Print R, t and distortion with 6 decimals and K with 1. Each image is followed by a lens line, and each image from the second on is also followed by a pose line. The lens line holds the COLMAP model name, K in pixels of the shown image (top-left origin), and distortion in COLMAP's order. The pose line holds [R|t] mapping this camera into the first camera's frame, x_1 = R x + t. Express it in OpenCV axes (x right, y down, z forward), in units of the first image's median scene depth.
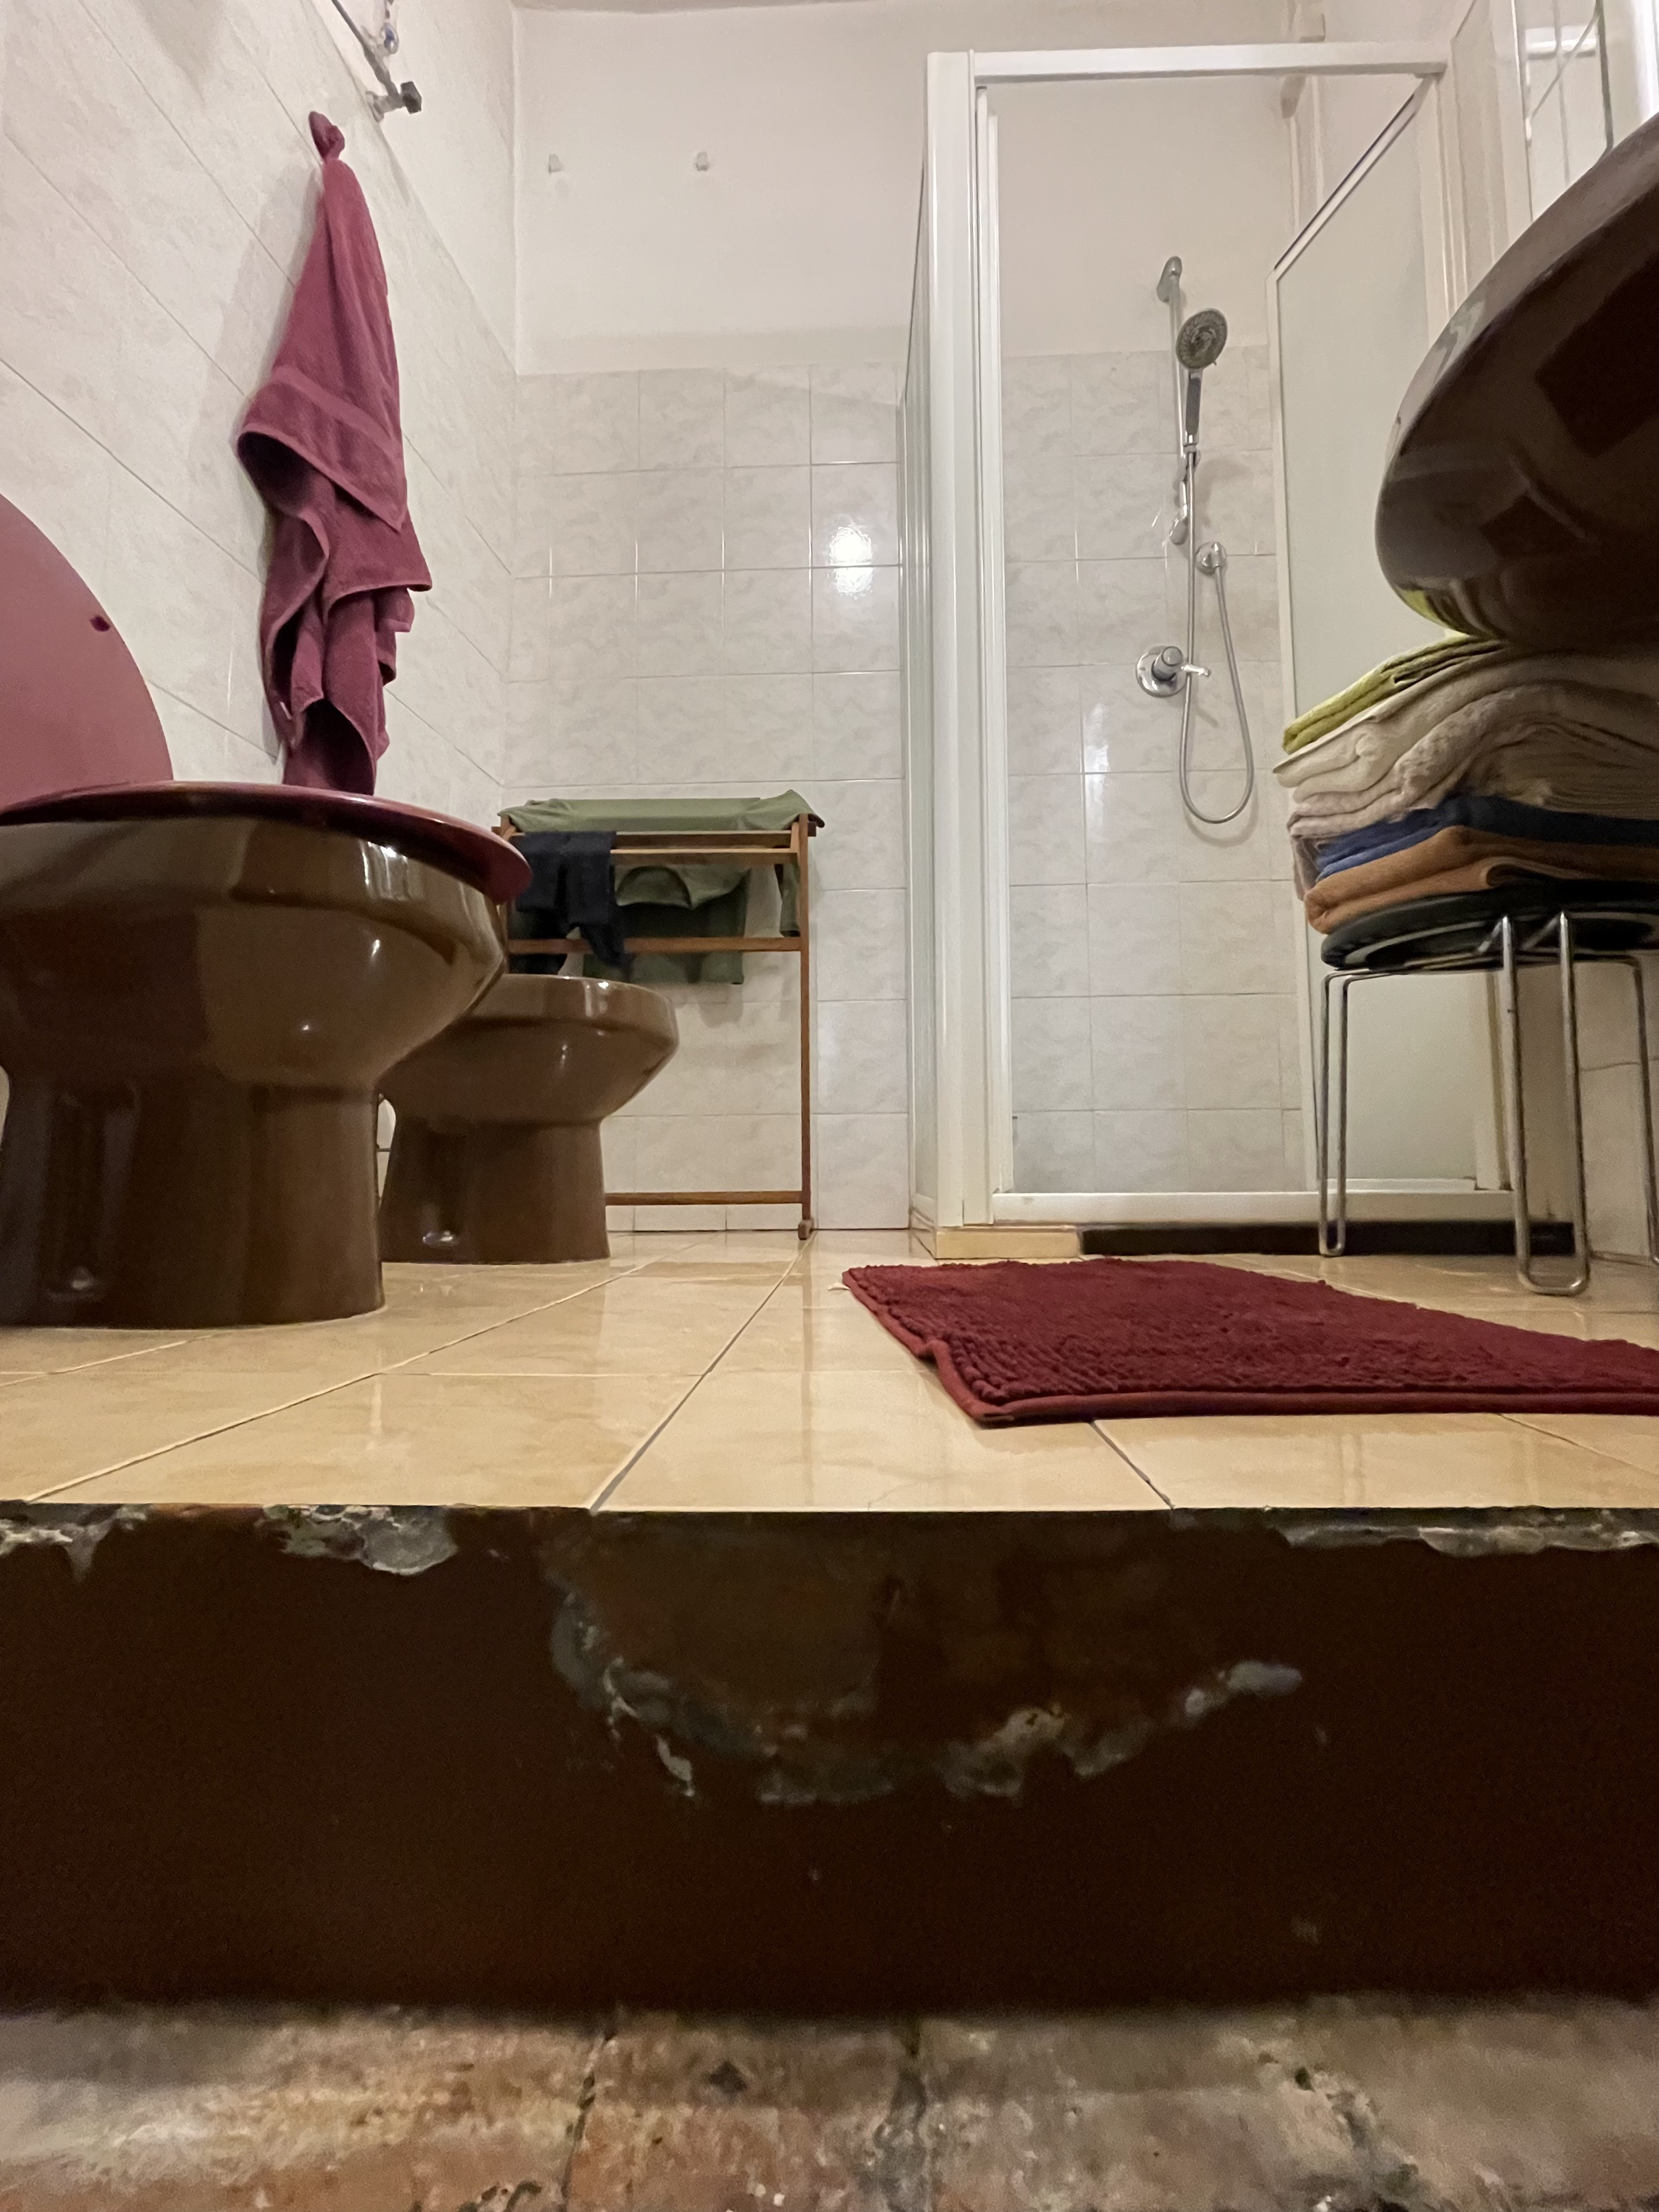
lens RADIAL K [[959.3, 0, 831.0], [0, 959.3, 1099.2], [0, 0, 1]] dist [-0.000231, 0.000258]
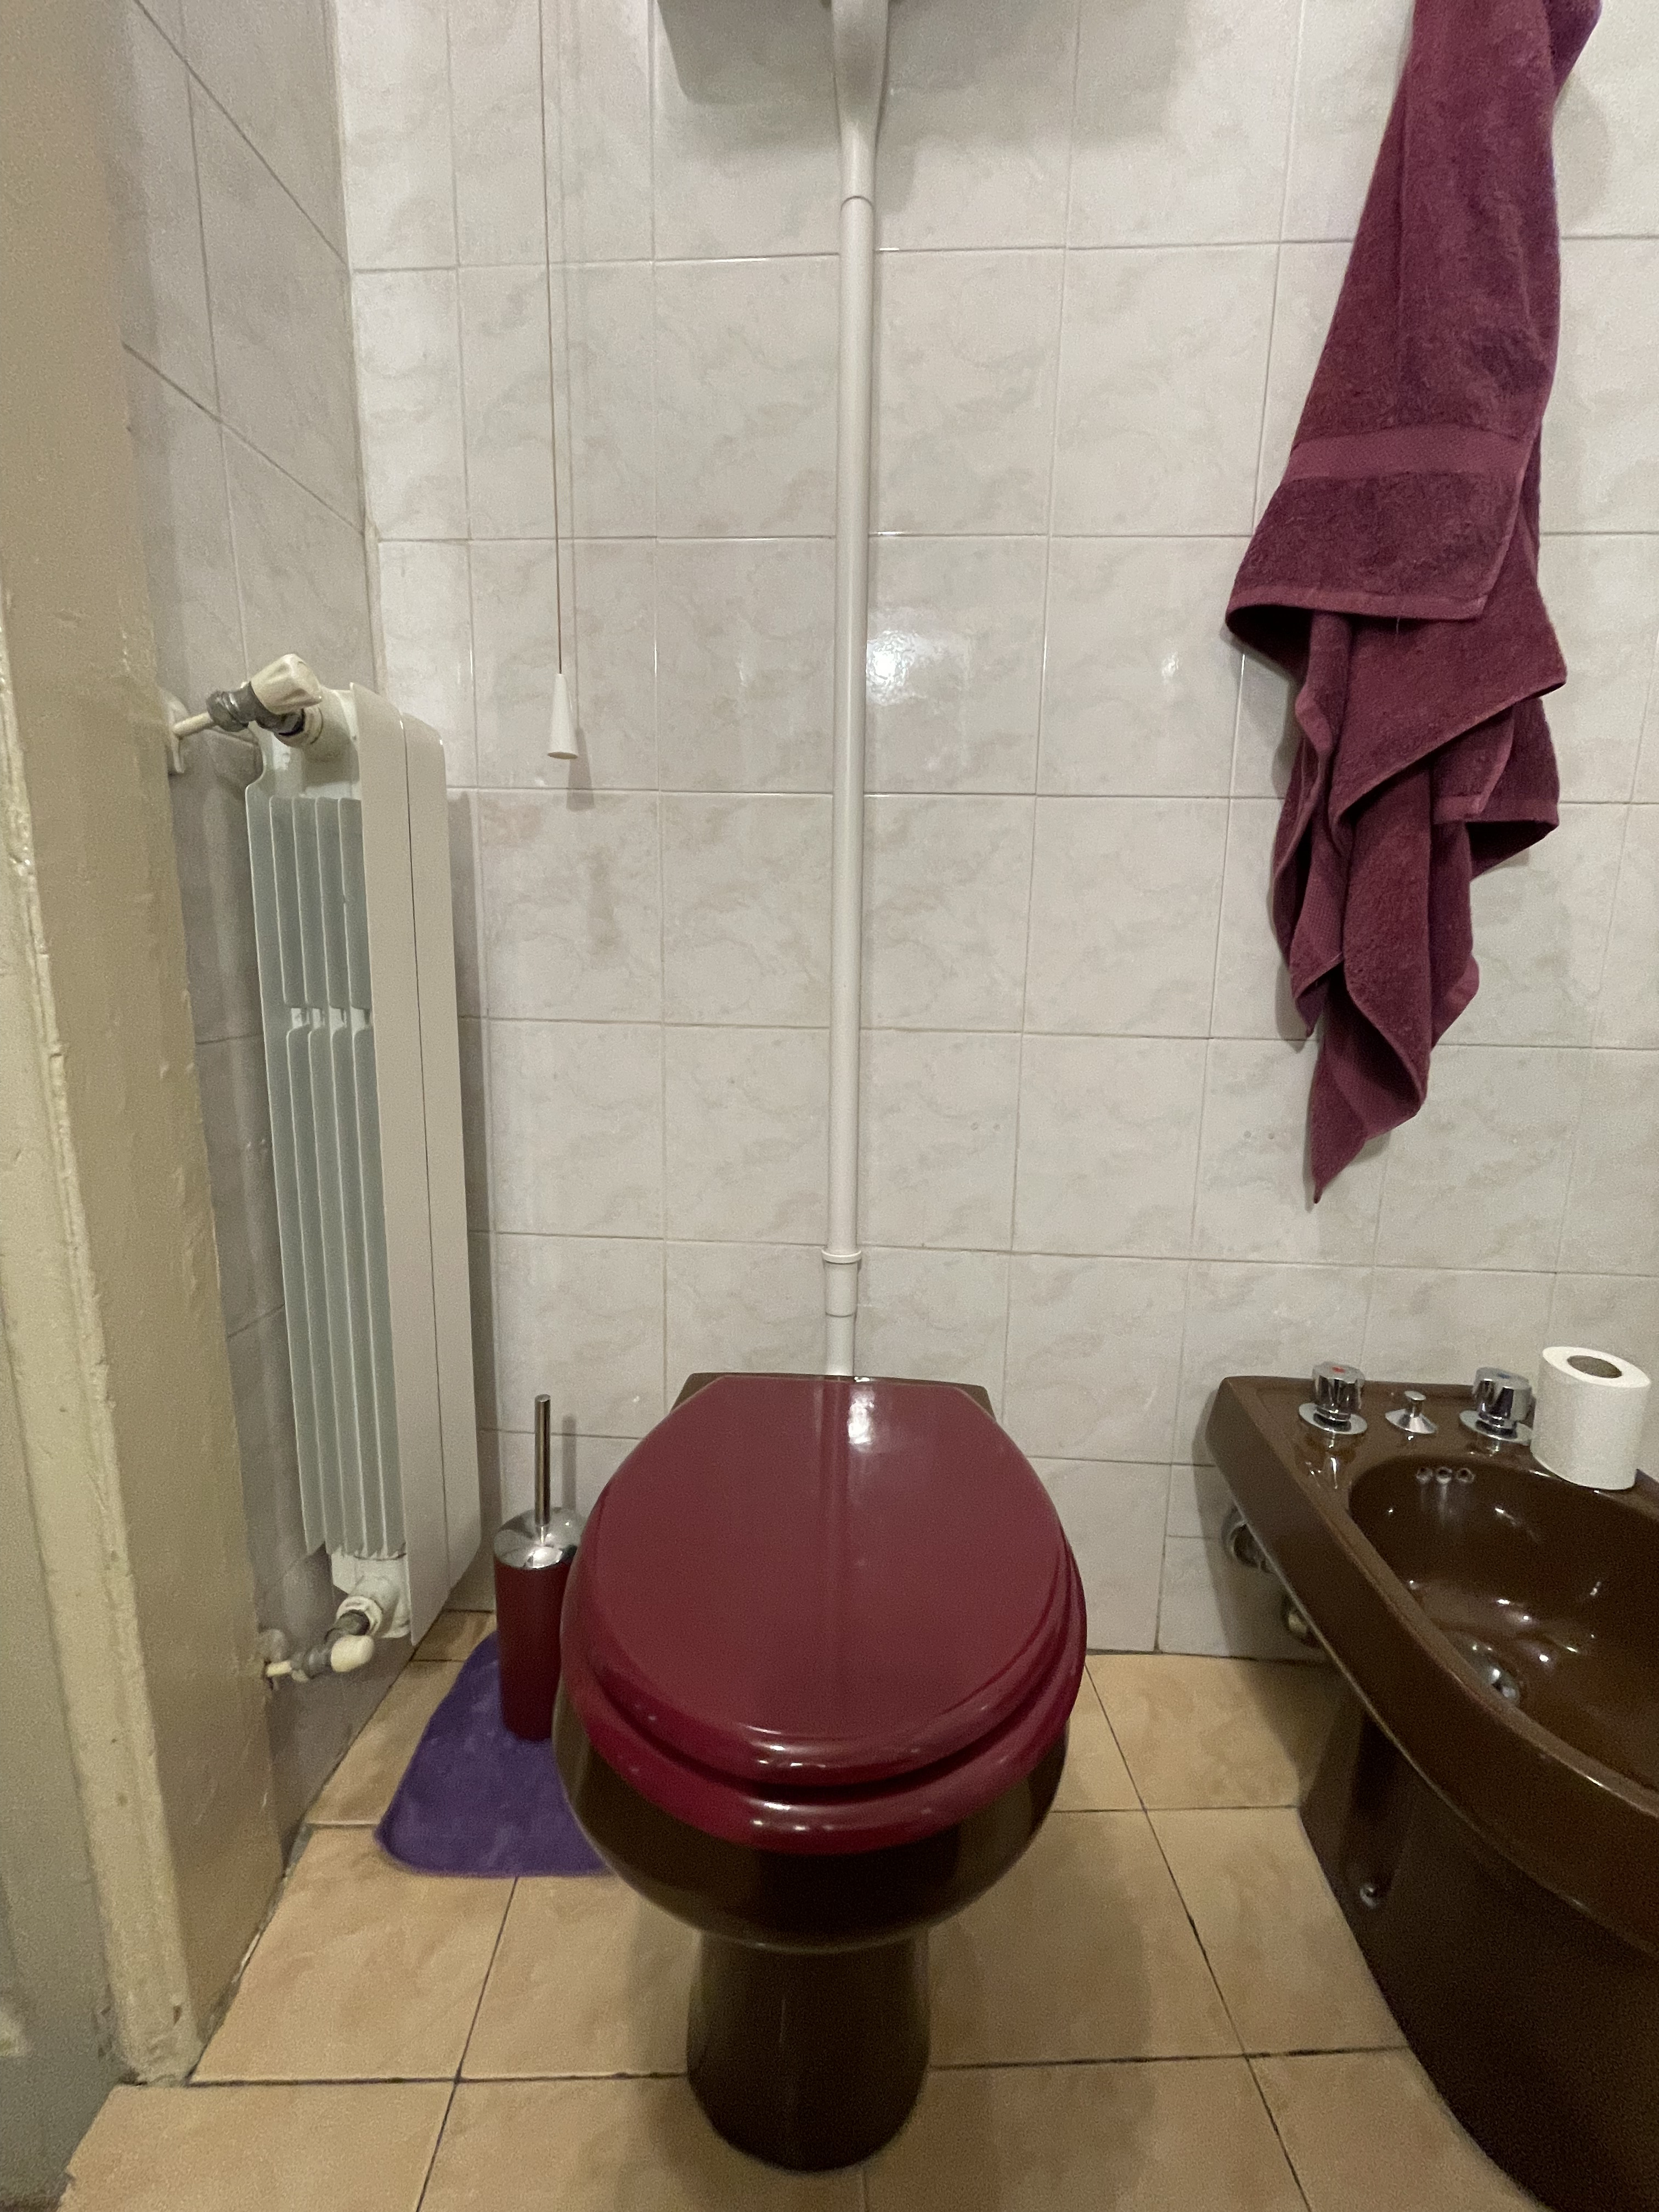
lens RADIAL K [[892.1, 0, 829.5], [0, 892.1, 1106.0], [0, 0, 1]] dist [-0.000342, -0.000412]
pose [[0.074992, 0.165276, -0.983392, 0.046635], [0.055656, 0.983938, 0.169612, -0.370163], [0.995630, -0.067451, 0.064589, 0.508175]]
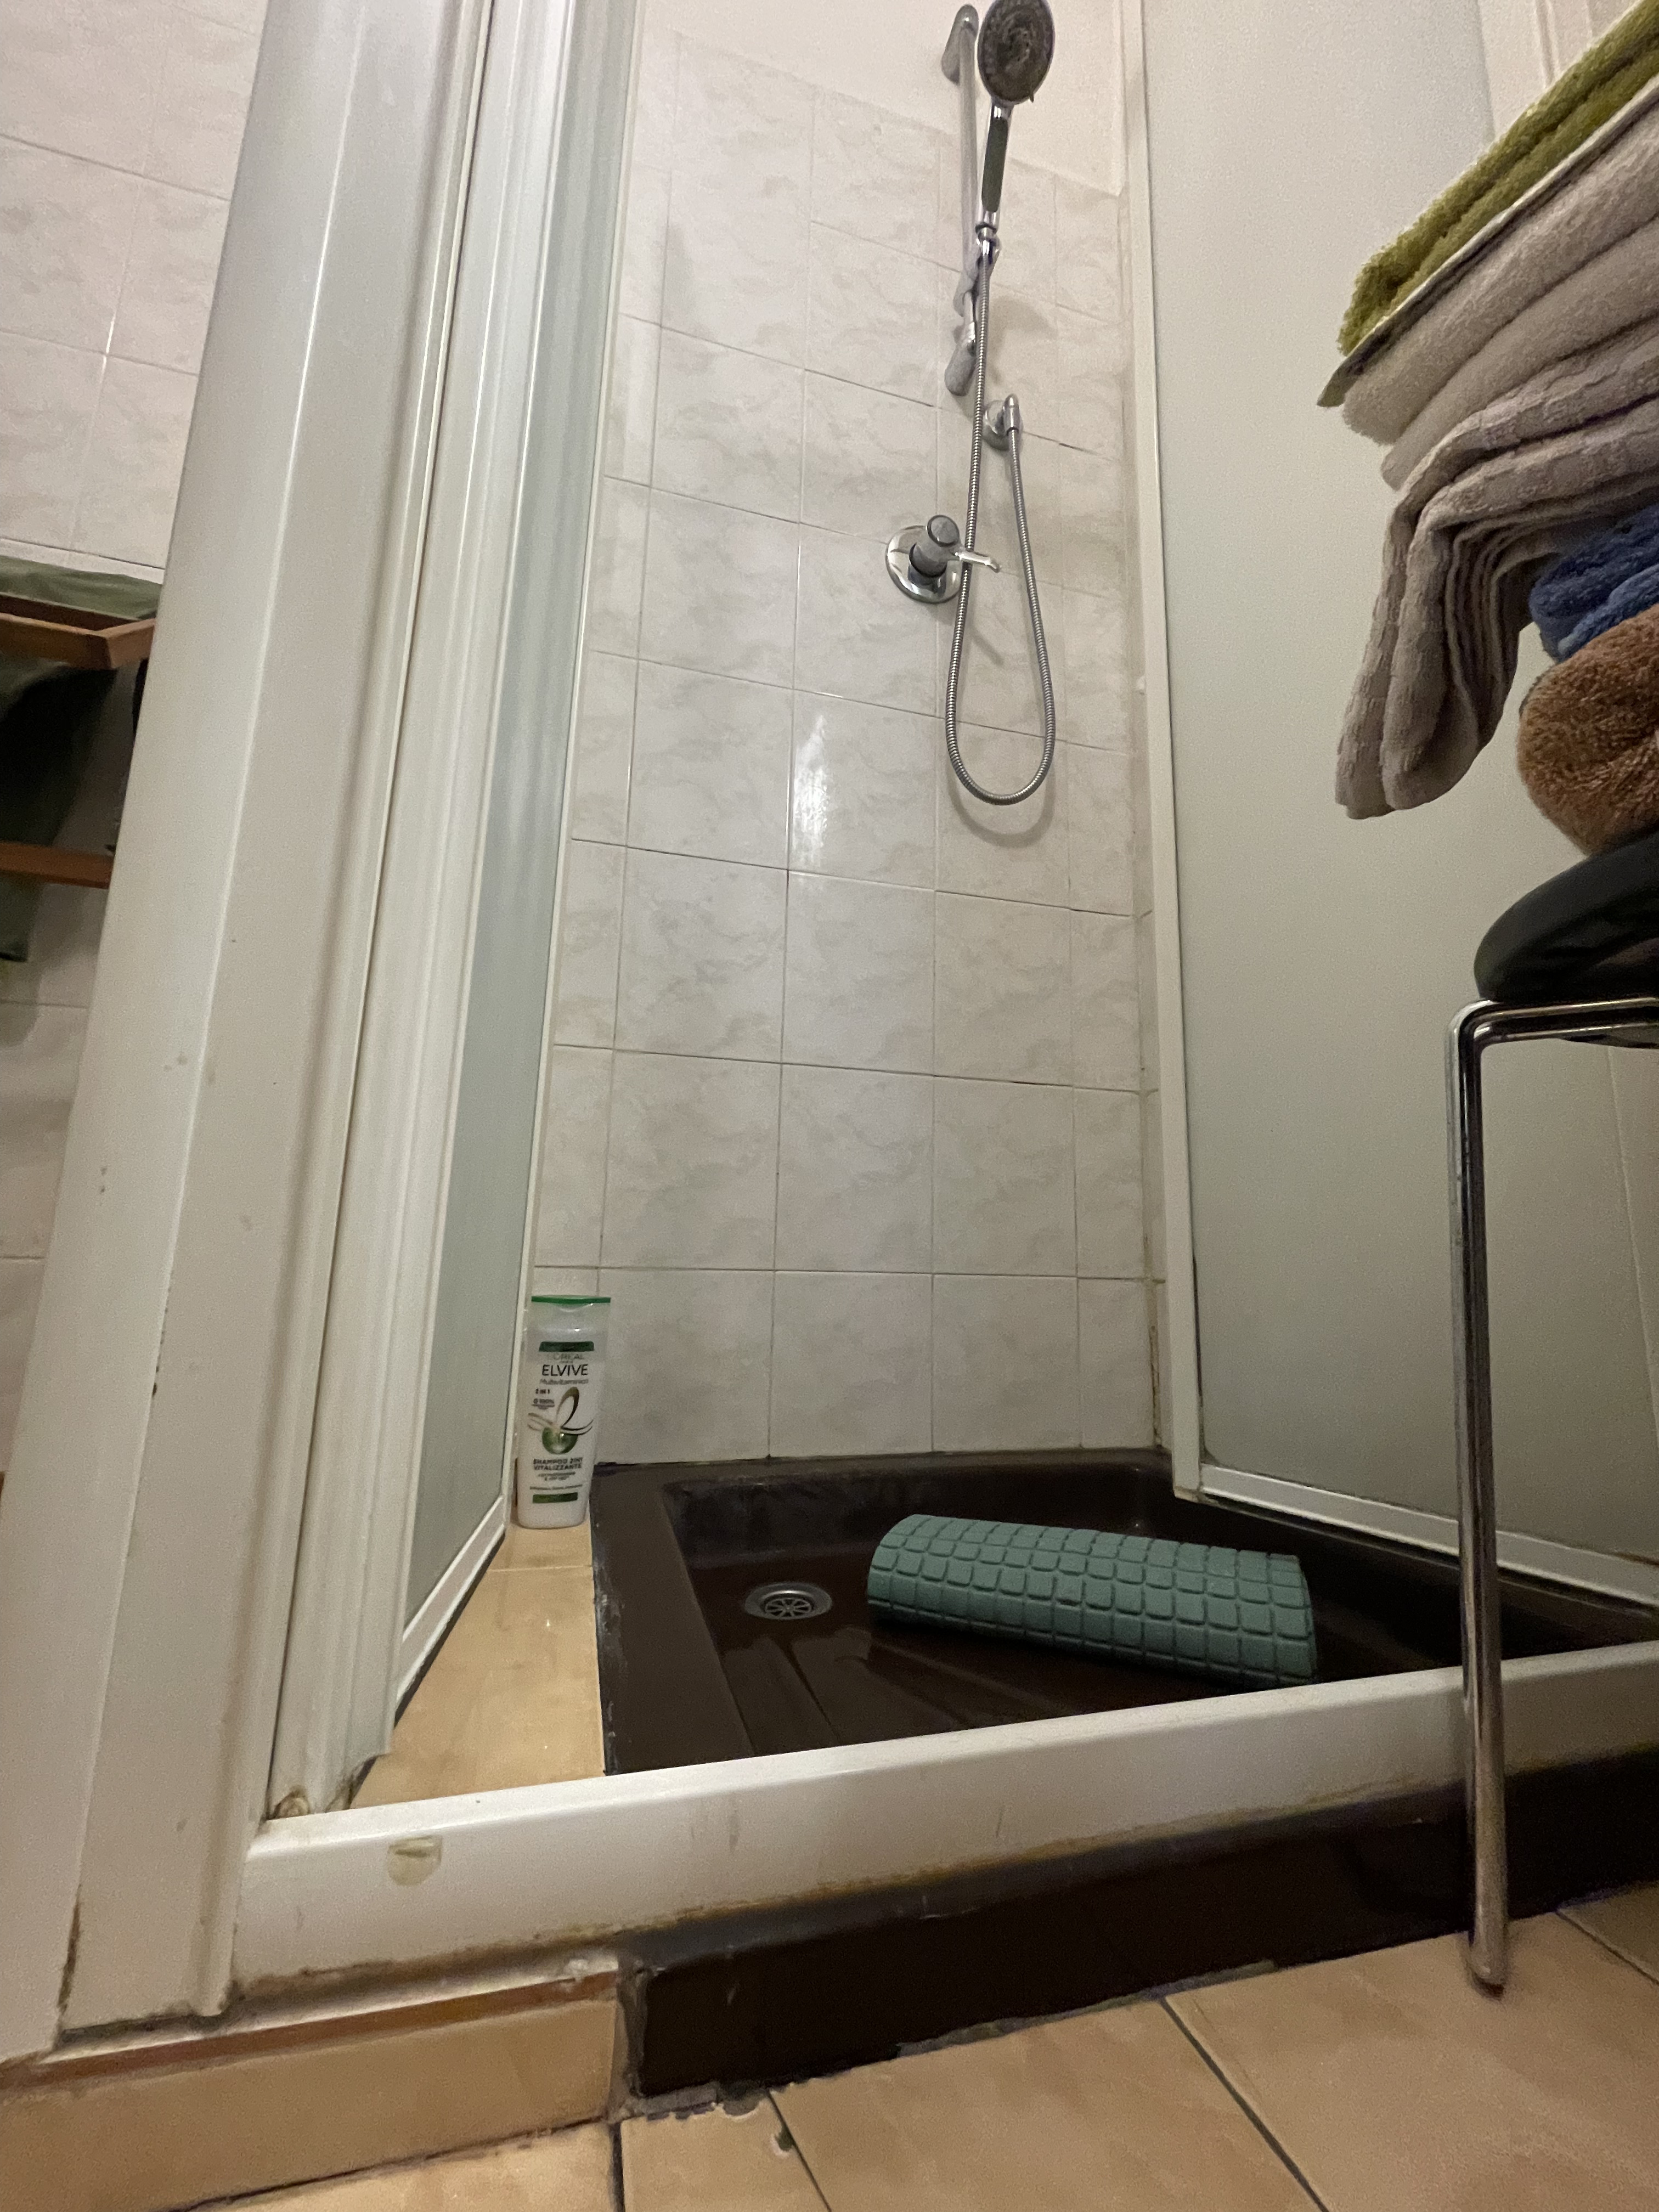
lens RADIAL K [[892.1, 0, 829.5], [0, 892.1, 1106.0], [0, 0, 1]] dist [-0.000342, -0.000412]
pose [[0.952322, 0.082003, 0.293869, 0.177467], [-0.057740, 0.994237, -0.090323, -0.044774], [-0.299582, 0.069048, 0.951569, 0.605195]]
